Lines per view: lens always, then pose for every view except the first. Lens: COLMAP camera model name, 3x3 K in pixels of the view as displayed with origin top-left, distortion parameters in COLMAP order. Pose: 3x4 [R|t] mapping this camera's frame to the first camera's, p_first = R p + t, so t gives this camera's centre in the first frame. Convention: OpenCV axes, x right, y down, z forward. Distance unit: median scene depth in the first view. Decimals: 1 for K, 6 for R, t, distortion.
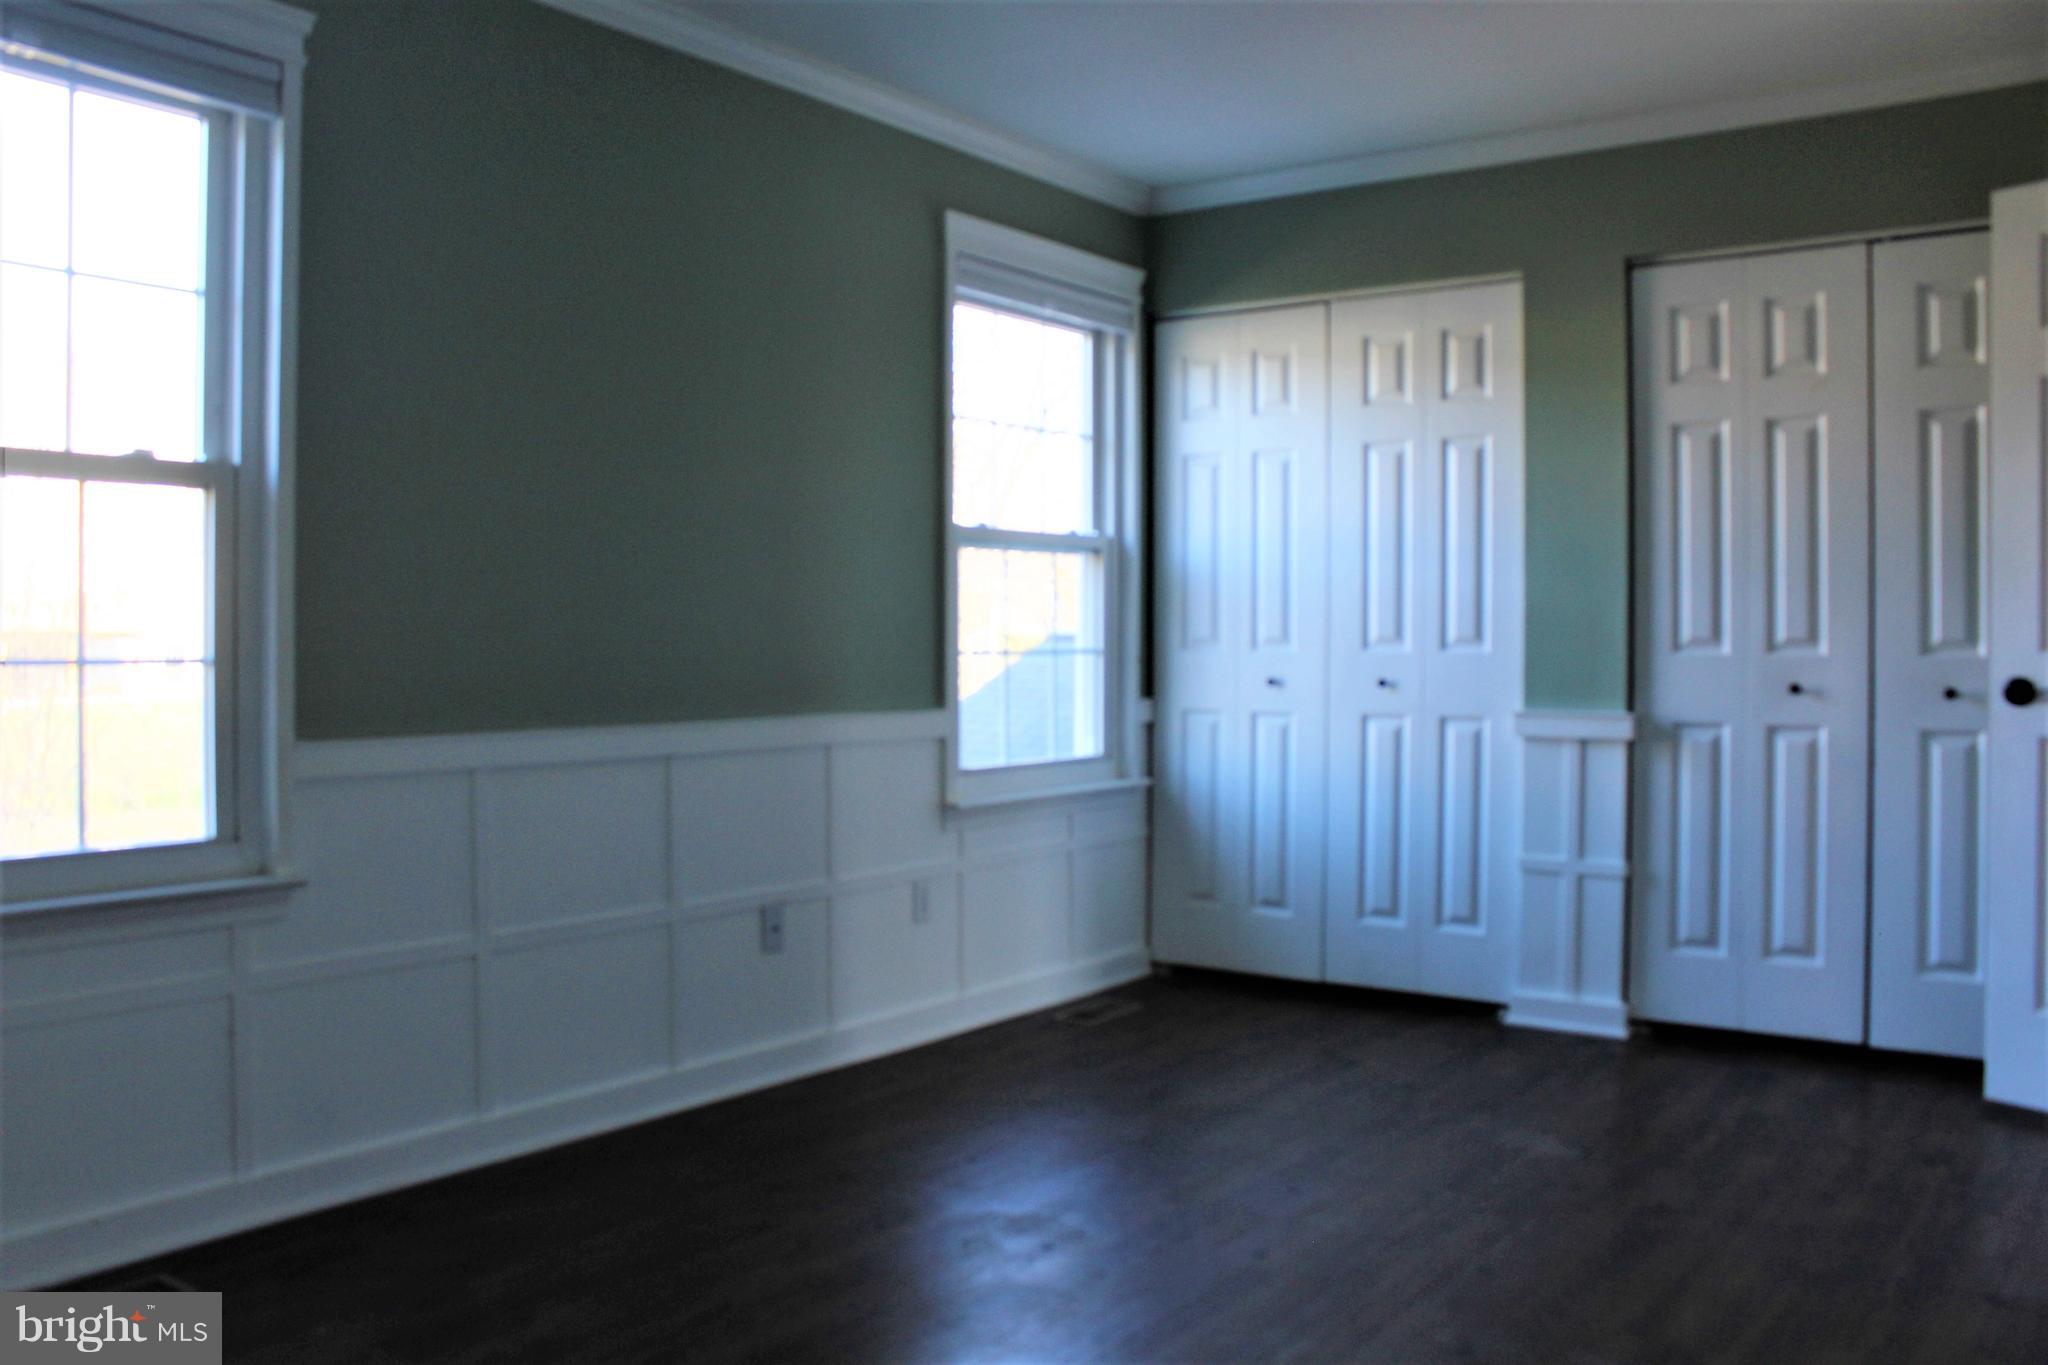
lens RADIAL K [[1747.3, 0, 1021.1], [0, 1747.3, 671.7], [0, 0, 1]] dist [-0.138932, 0.088956]
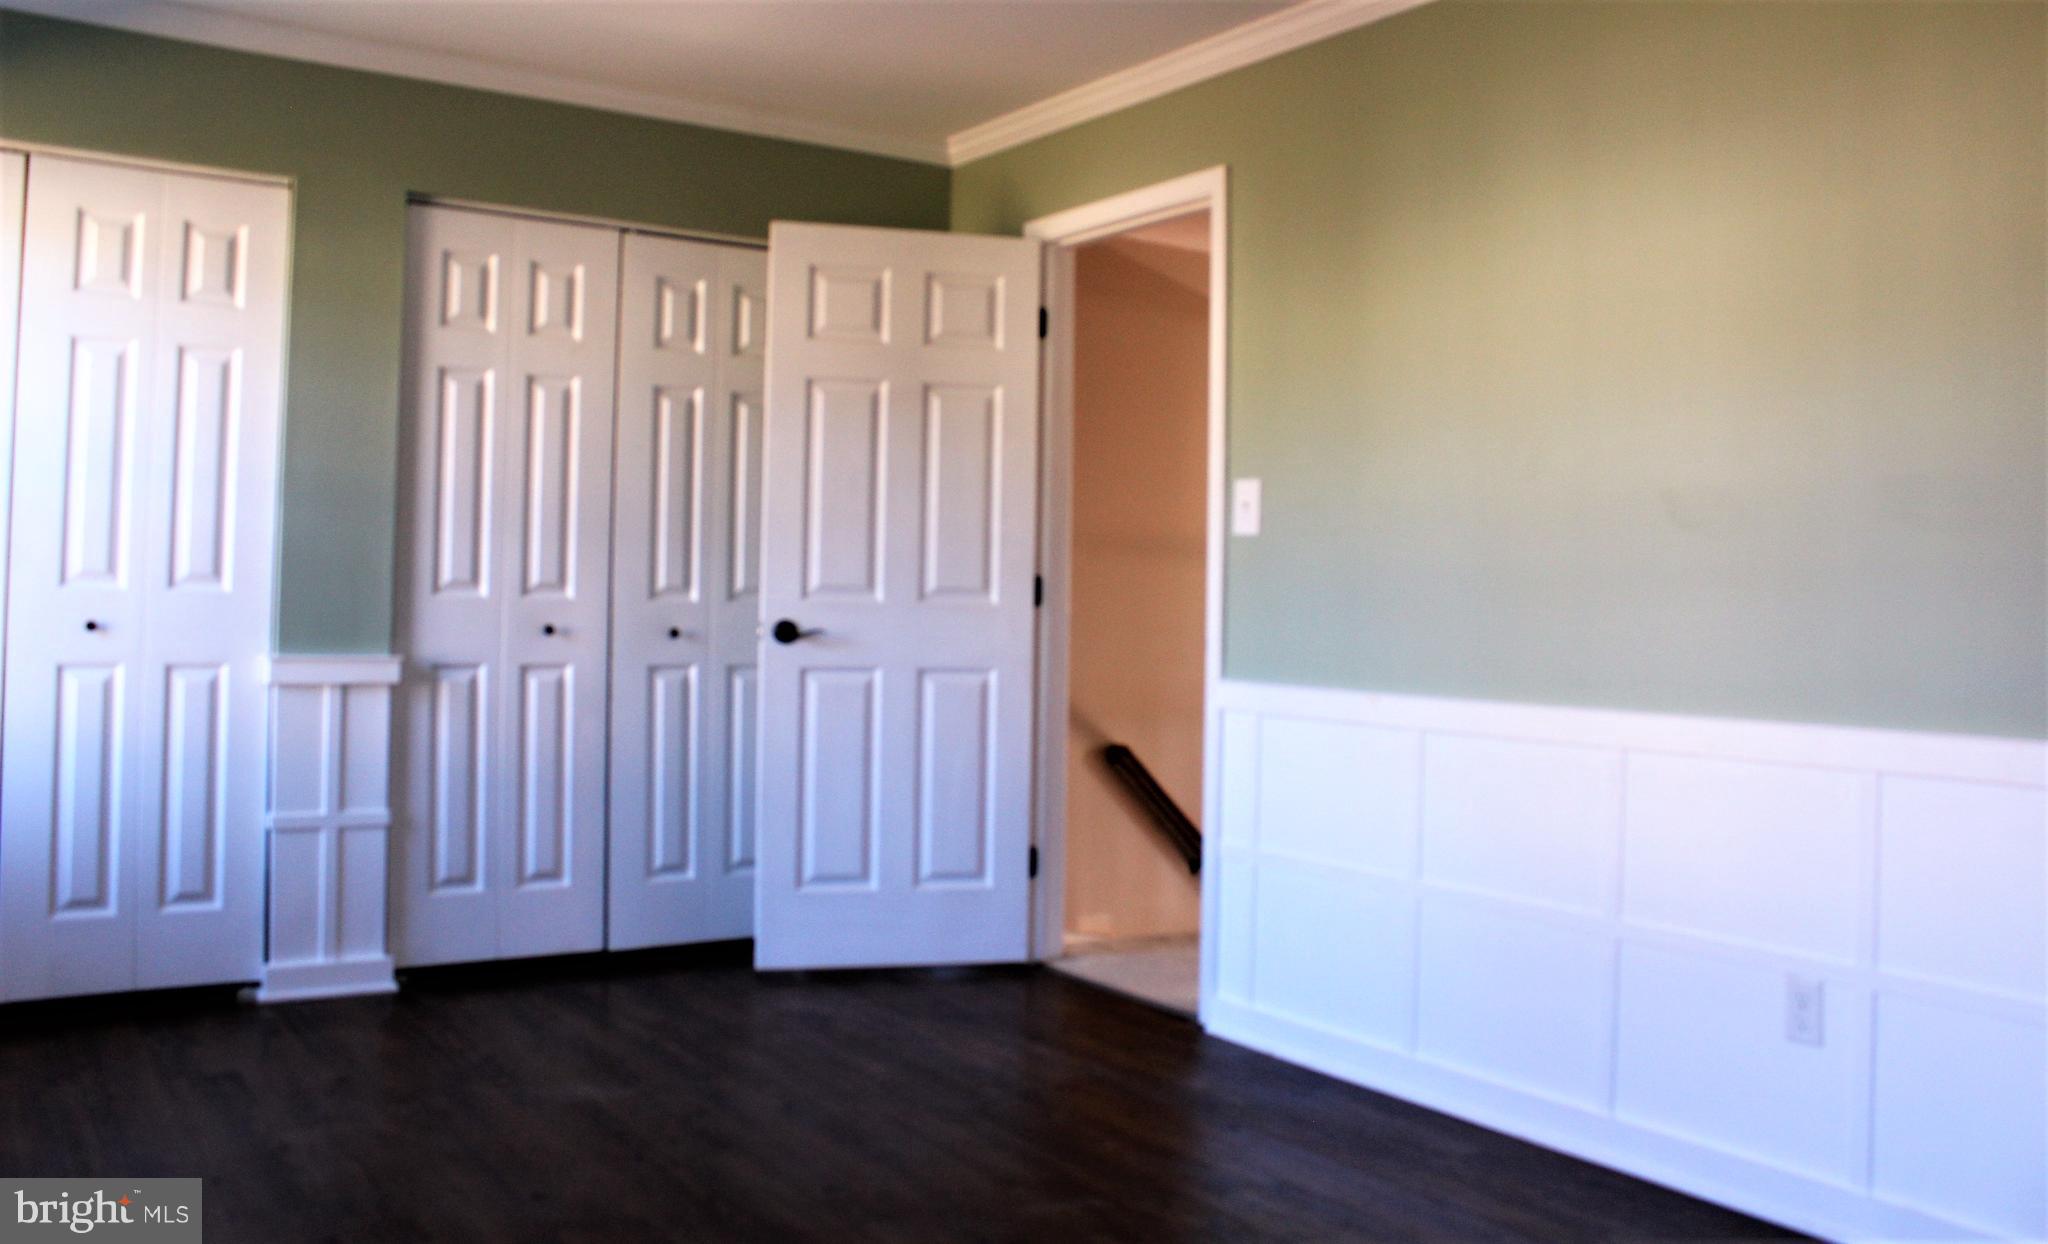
lens RADIAL K [[1790.5, 0, 1024.5], [0, 1790.5, 546.7], [0, 0, 1]] dist [-0.127962, 0.011088]
pose [[0.311451, 0.029891, 0.949792, -0.492345], [-0.004201, 0.999539, -0.030079, -0.009407], [-0.950253, 0.005378, 0.311433, 0.354726]]
